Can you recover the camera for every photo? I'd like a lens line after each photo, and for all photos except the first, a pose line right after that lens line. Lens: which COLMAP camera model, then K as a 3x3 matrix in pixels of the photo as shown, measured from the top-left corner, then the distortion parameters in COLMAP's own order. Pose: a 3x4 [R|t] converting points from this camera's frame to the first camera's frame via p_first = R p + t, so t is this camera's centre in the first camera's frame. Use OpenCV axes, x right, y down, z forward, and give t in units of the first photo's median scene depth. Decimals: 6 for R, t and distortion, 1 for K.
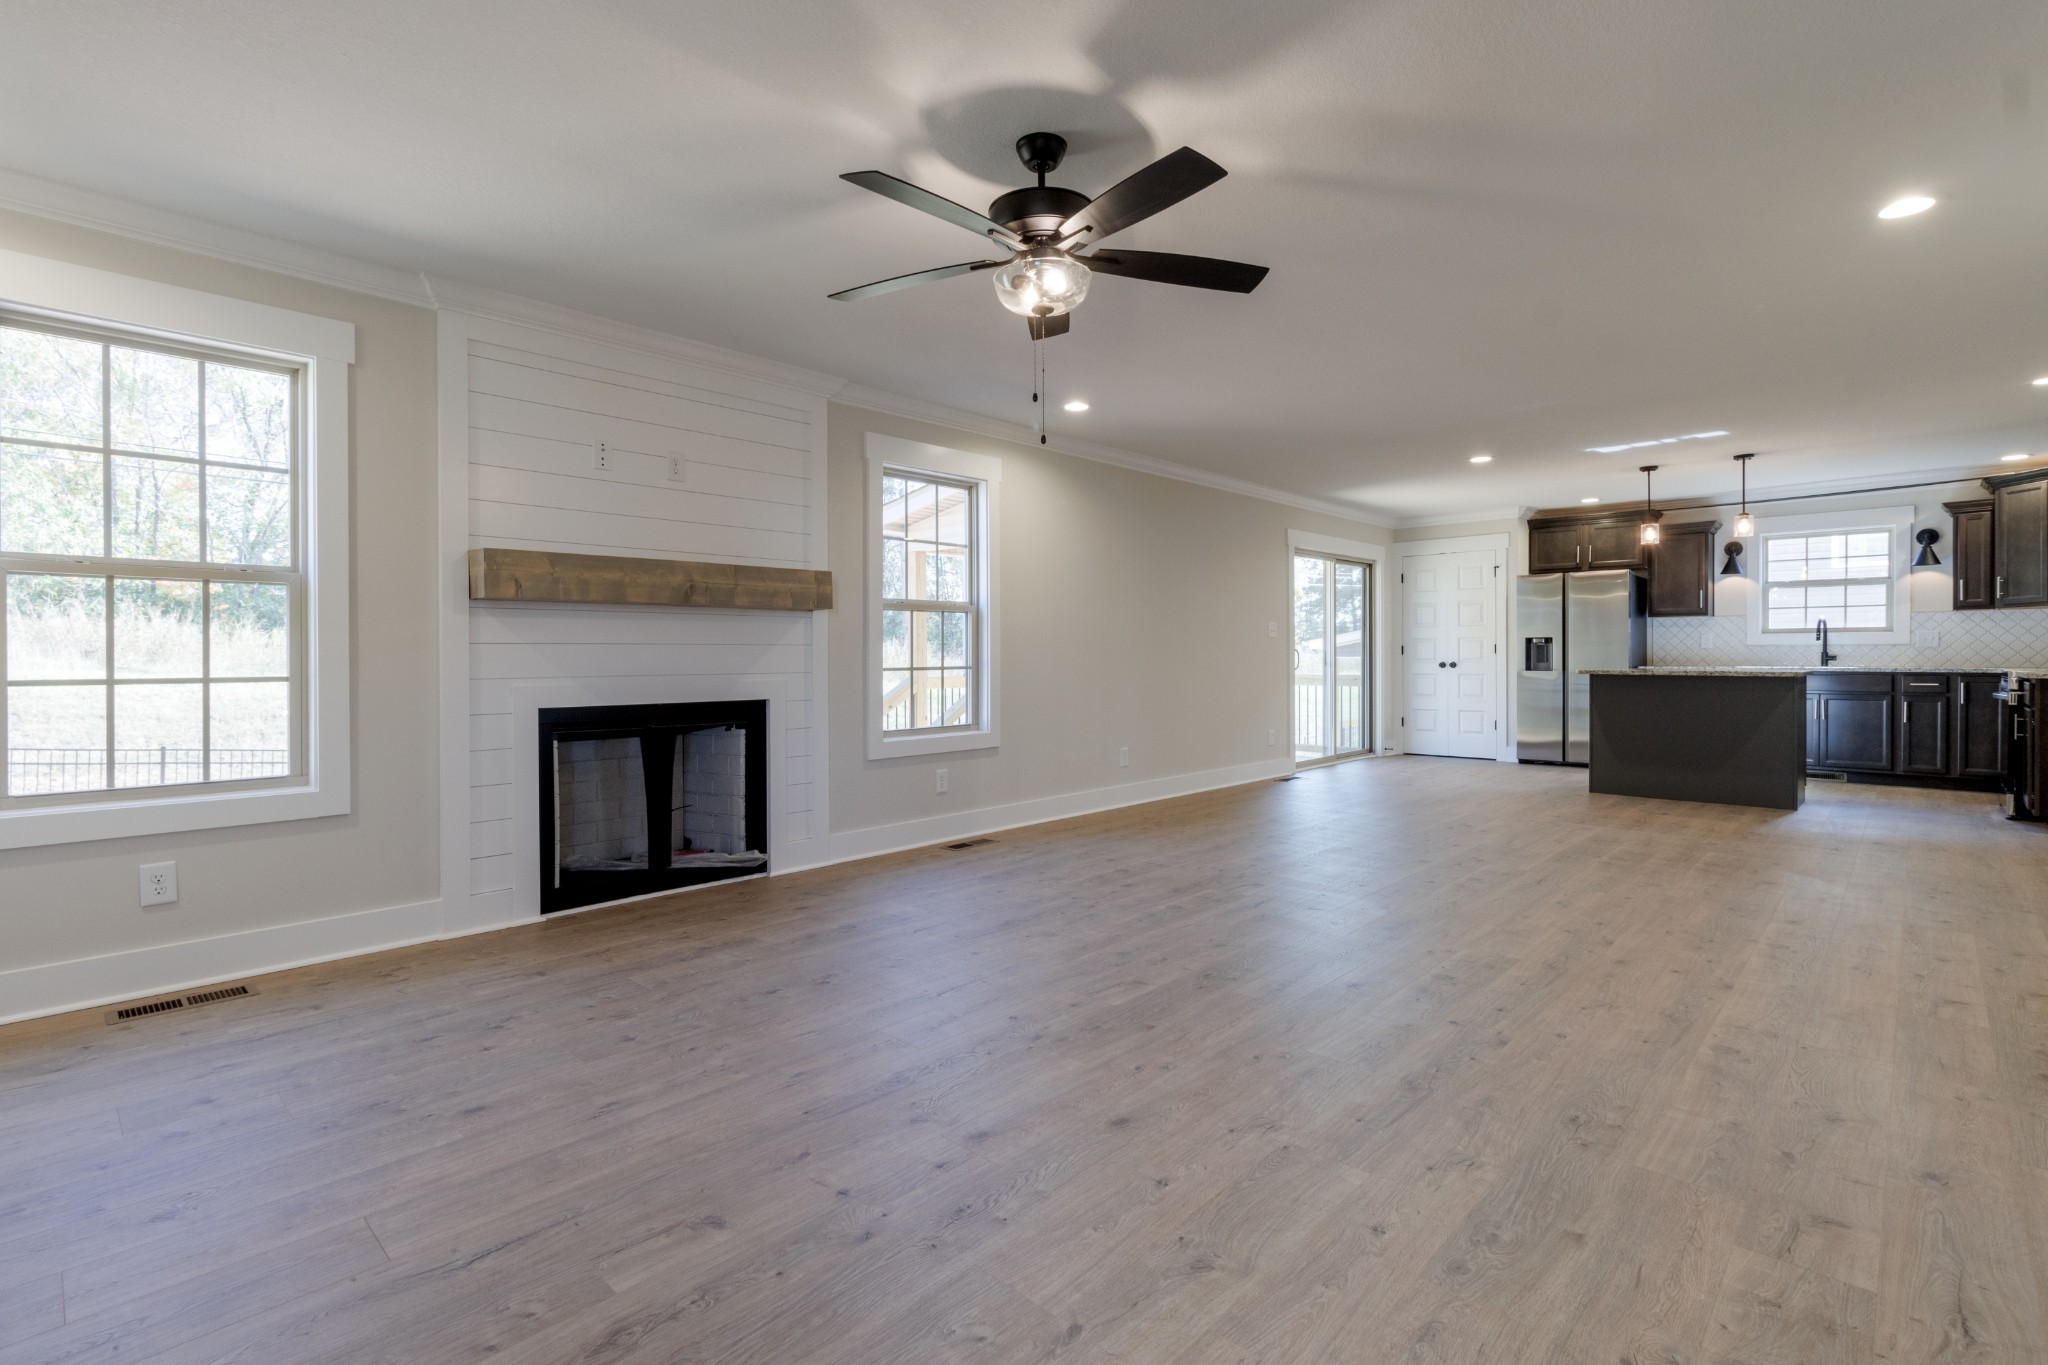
lens RADIAL K [[961.5, 0, 1029.1], [0, 961.5, 660.9], [0, 0, 1]] dist [0.002843, 0.000489]
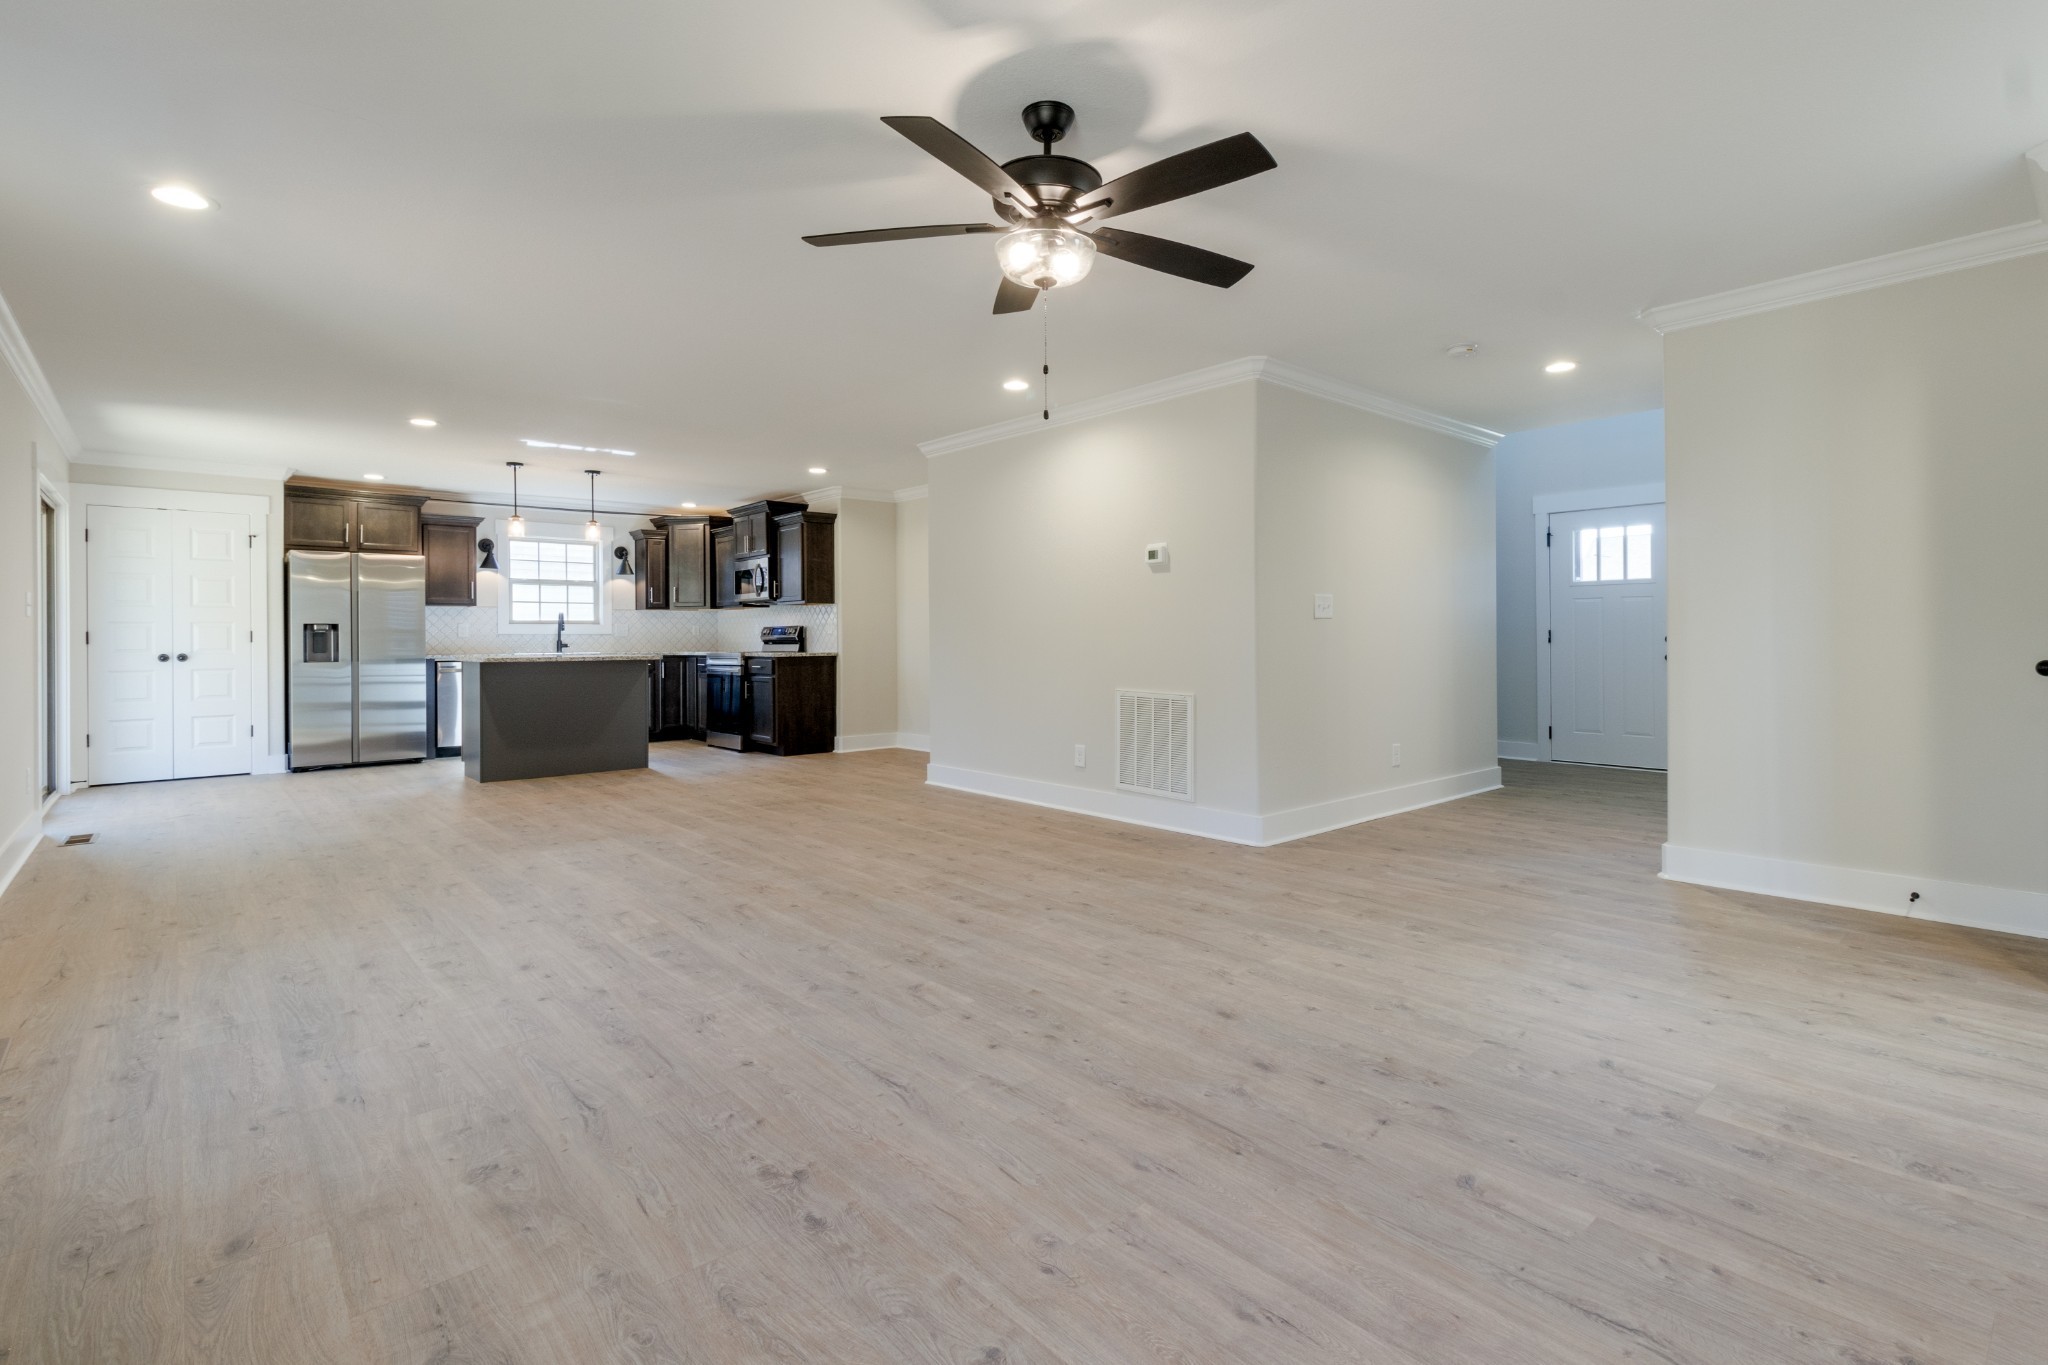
lens RADIAL K [[961.5, 0, 1052.6], [0, 961.5, 633.8], [0, 0, 1]] dist [0.002843, 0.000489]
pose [[0.072377, 0.007652, 0.997348, -0.370127], [0.012194, 0.999889, -0.008557, -0.000095], [-0.997303, 0.012781, 0.072275, 0.361293]]
